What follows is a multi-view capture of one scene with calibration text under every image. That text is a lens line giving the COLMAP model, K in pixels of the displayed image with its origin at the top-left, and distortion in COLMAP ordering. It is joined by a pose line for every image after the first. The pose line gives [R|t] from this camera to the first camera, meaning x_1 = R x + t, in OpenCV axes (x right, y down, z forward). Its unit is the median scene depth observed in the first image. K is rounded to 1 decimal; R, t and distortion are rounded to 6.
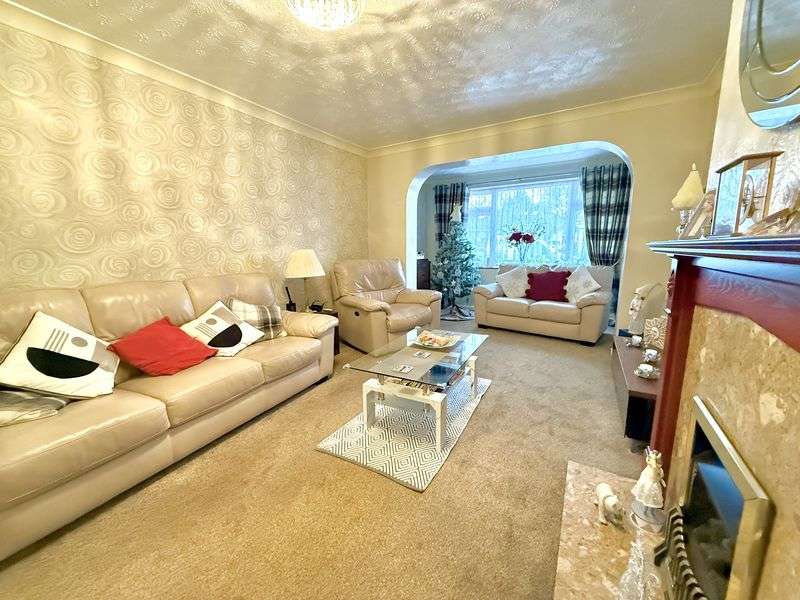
lens RADIAL K [[317.3, 0, 400.0], [0, 317.3, 300.0], [0, 0, 1]] dist [-0.001248, -0.000105]
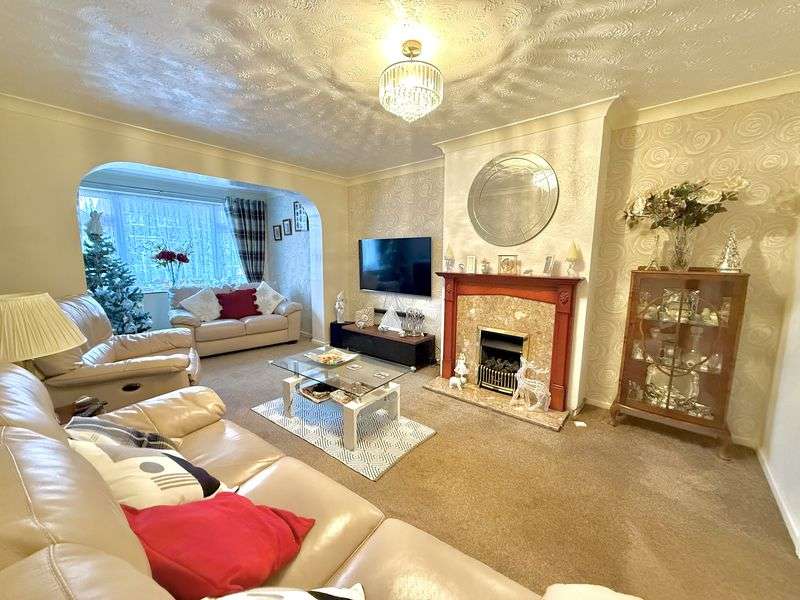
lens RADIAL K [[317.3, 0, 400.0], [0, 317.3, 300.0], [0, 0, 1]] dist [-0.001248, -0.000105]
pose [[0.149100, -0.128756, 0.980404, -0.530798], [0.154756, 0.982307, 0.105471, -0.089715], [-0.976637, 0.135998, 0.166387, 0.301108]]
